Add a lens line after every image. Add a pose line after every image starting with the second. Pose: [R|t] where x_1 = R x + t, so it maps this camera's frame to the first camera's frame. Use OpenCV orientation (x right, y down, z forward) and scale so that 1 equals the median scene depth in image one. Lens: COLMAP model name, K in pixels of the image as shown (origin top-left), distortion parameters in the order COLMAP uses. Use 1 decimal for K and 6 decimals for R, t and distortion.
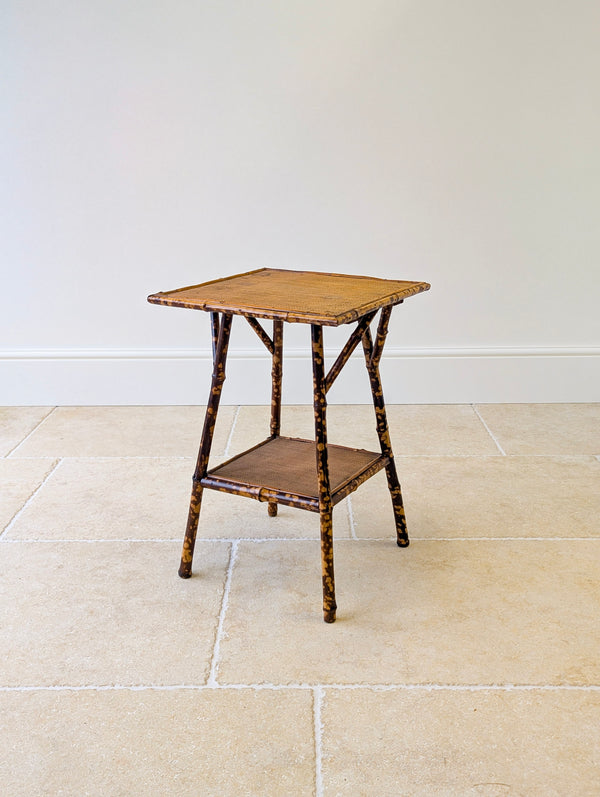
lens RADIAL K [[854.3, 0, 296.6], [0, 854.3, 397.3], [0, 0, 1]] dist [0.039392, 0.003486]
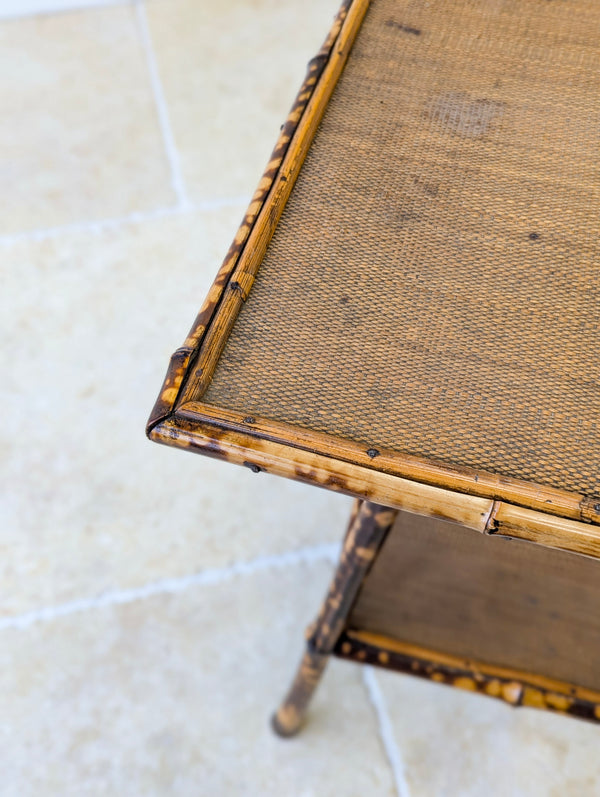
lens RADIAL K [[860.0, 0, 302.4], [0, 860.0, 395.6], [0, 0, 1]] dist [0.037353, 0.014856]
pose [[0.968353, -0.207577, 0.138576, -0.158356], [0.069057, 0.756395, 0.650459, -0.241074], [-0.239839, -0.620305, 0.746793, 0.810207]]
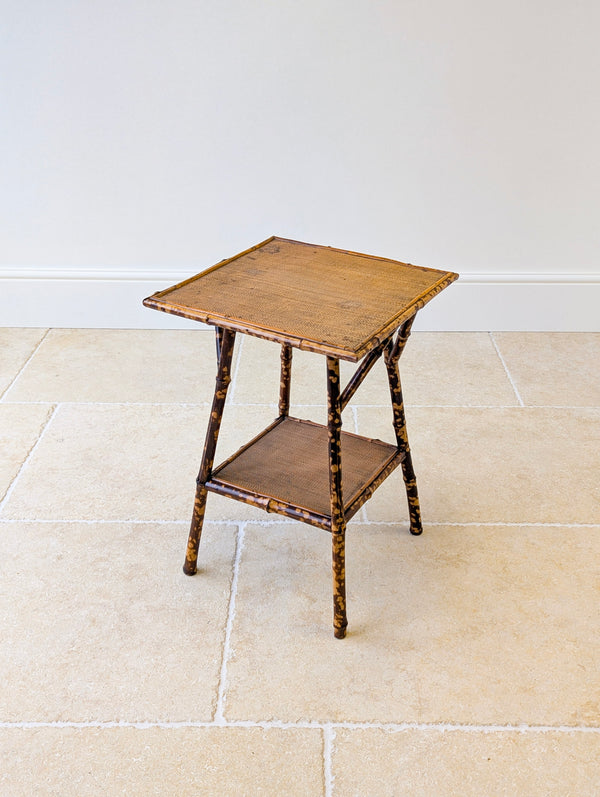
lens RADIAL K [[852.0, 0, 306.8], [0, 852.0, 400.9], [0, 0, 1]] dist [0.042707, 0.005234]
pose [[0.999899, 0.010195, 0.009897, -0.010836], [-0.012006, 0.978751, 0.204702, -0.189807], [-0.007600, -0.204800, 0.978774, 0.103446]]
